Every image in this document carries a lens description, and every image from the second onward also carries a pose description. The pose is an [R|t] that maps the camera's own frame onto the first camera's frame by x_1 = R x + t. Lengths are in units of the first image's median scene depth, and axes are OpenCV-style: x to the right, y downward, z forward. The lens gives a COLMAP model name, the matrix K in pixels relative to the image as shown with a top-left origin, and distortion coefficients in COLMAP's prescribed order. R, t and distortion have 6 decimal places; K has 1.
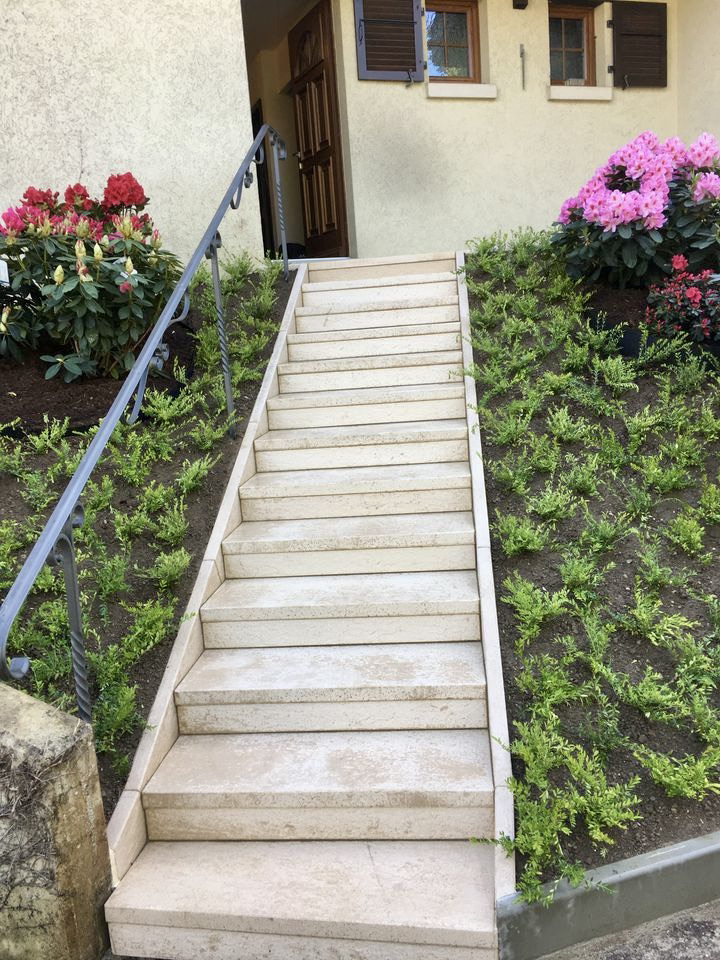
lens RADIAL K [[818.1, 0, 350.5], [0, 818.1, 477.9], [0, 0, 1]] dist [0.074085, -0.100578]
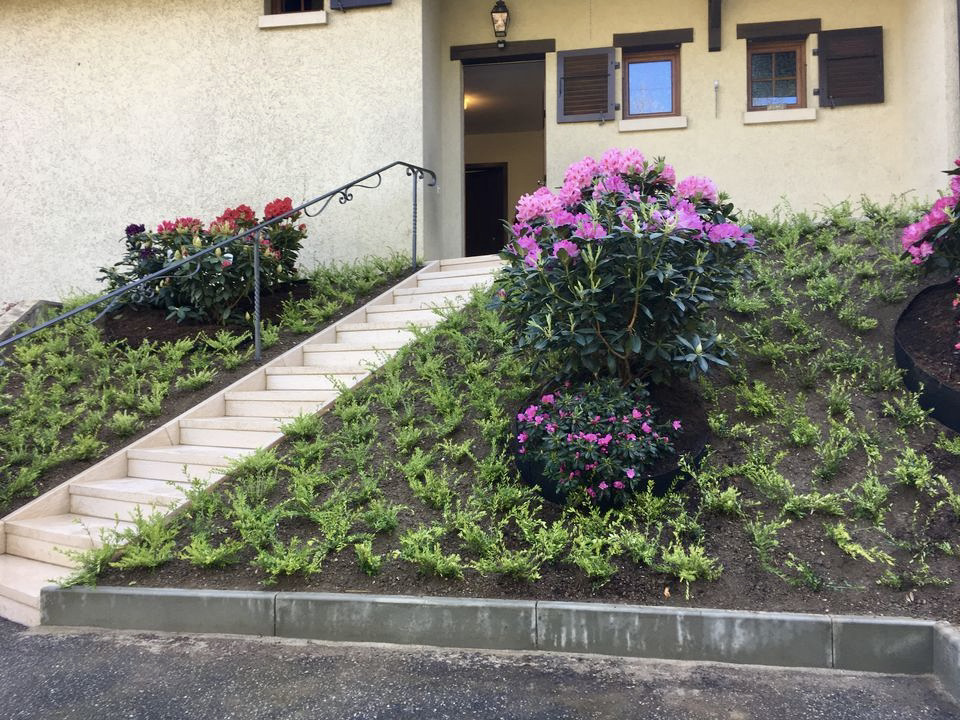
lens RADIAL K [[818.1, 0, 472.1], [0, 818.1, 345.8], [0, 0, 1]] dist [0.074085, -0.100578]
pose [[0.877431, 0.046988, -0.477396, 0.636390], [-0.137980, 0.977855, -0.157355, 0.067726], [0.459430, 0.203939, 0.864484, -0.061709]]
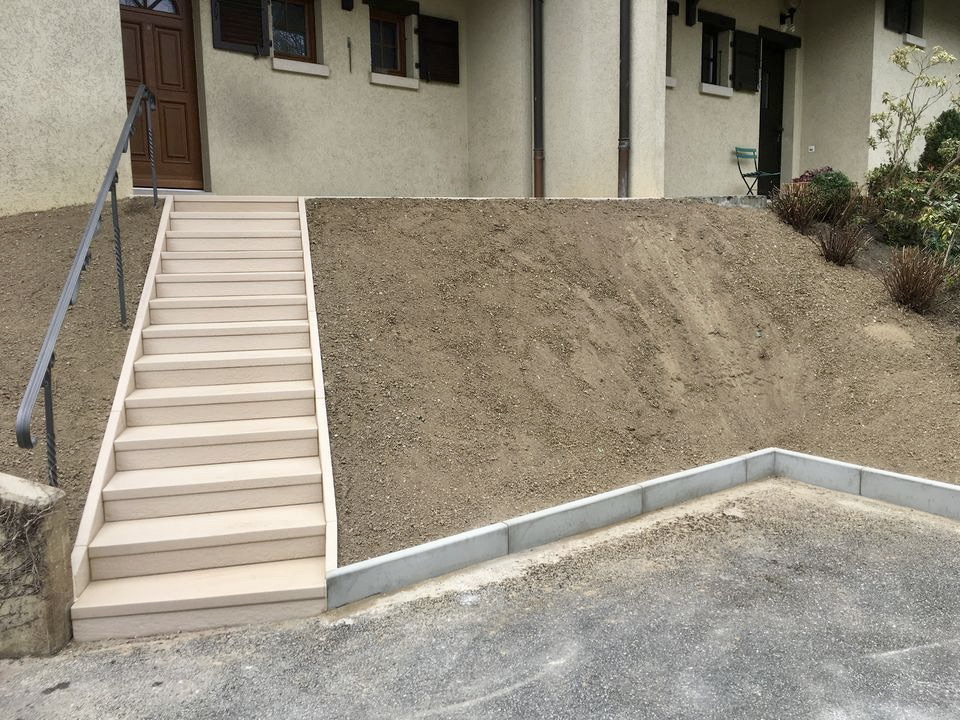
lens RADIAL K [[818.1, 0, 481.1], [0, 818.1, 351.6], [0, 0, 1]] dist [0.074085, -0.100578]
pose [[0.937207, 0.014886, 0.348456, -0.050284], [0.009813, 0.997568, -0.069010, 0.060691], [-0.348636, 0.068096, 0.934781, -0.296556]]
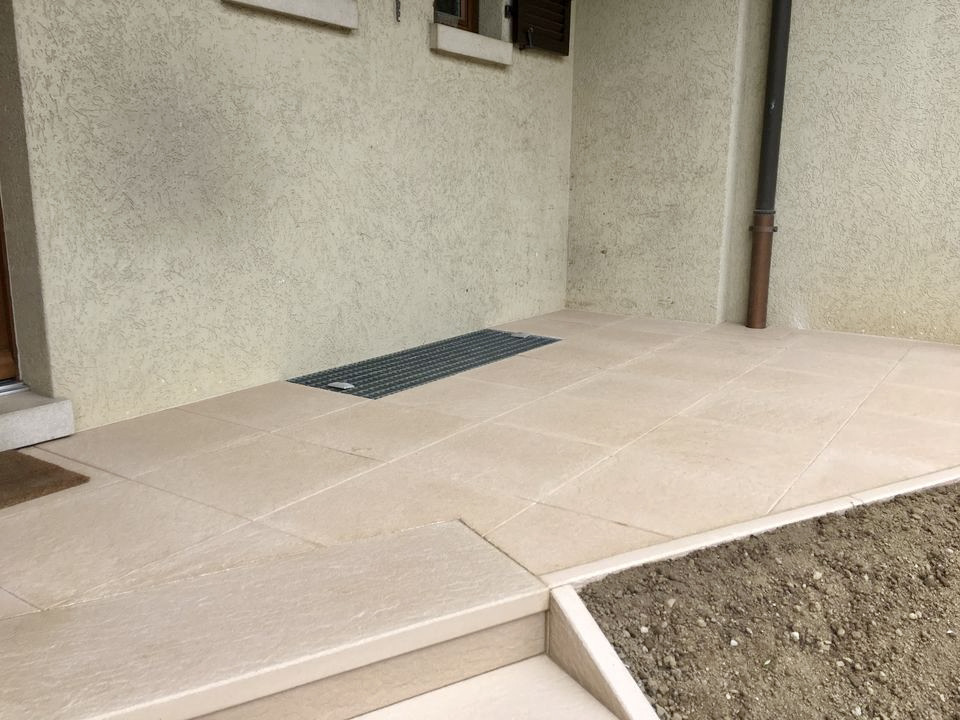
lens RADIAL K [[818.1, 0, 483.7], [0, 818.1, 351.9], [0, 0, 1]] dist [0.074085, -0.100578]
pose [[0.805592, -0.039429, 0.591157, -0.071023], [0.039853, 0.999129, 0.012330, -0.374711], [-0.591129, 0.013626, 0.806462, 0.779976]]
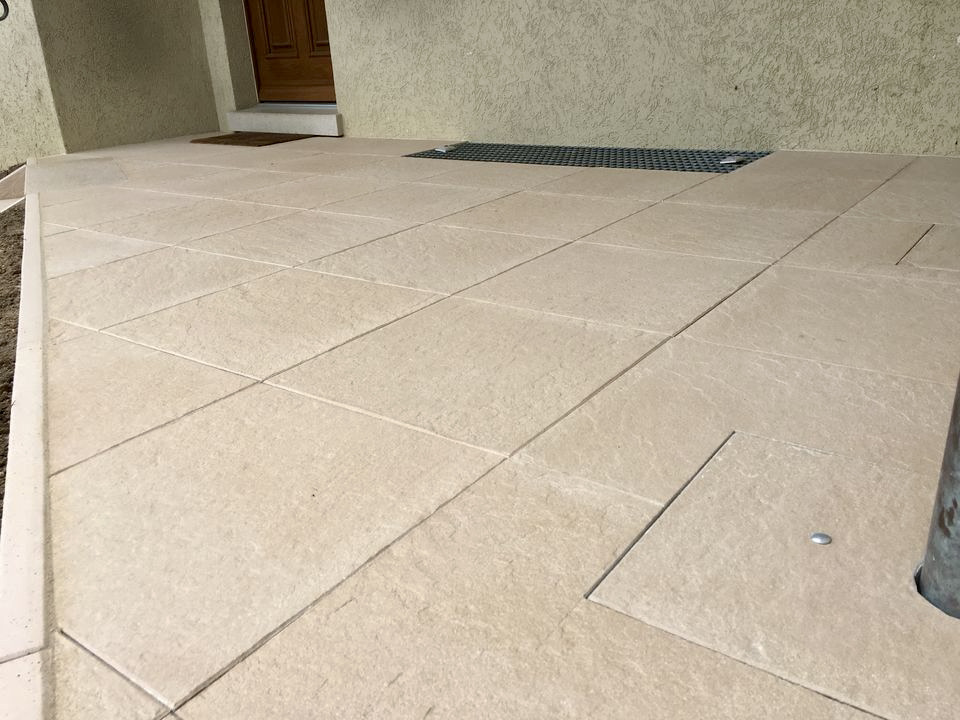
lens RADIAL K [[818.1, 0, 481.1], [0, 818.1, 358.3], [0, 0, 1]] dist [0.074085, -0.100578]
pose [[0.540492, 0.355669, -0.762474, 0.824950], [-0.124038, 0.930035, 0.345904, -0.428885], [0.832155, -0.092383, 0.546793, 0.953386]]
